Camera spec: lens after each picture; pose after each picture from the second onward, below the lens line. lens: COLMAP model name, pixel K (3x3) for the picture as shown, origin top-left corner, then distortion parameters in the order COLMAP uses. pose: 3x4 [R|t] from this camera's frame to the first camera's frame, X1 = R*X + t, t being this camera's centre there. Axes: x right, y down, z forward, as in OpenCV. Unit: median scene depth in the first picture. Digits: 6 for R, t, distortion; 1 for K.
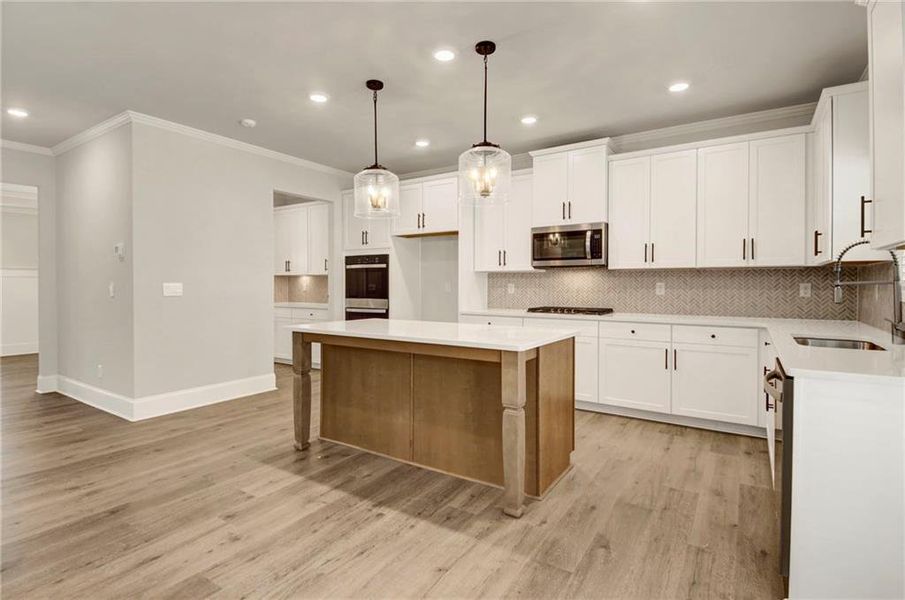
lens RADIAL K [[449.3, 0, 448.4], [0, 449.3, 292.7], [0, 0, 1]] dist [-0.024451, -0.000942]
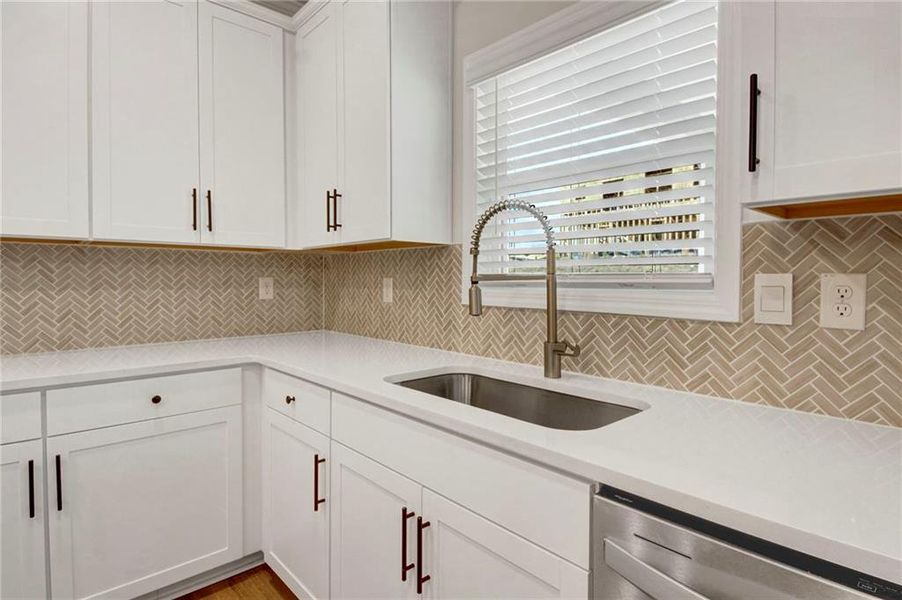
lens RADIAL K [[487.6, 0, 451.0], [0, 487.6, 300.0], [0, 0, 1]] dist [0.001526, -0.001583]
pose [[0.239463, -0.041583, 0.970015, 0.171426], [0.017040, 0.999109, 0.038624, -0.010368], [-0.970756, 0.007280, 0.239958, 0.504228]]
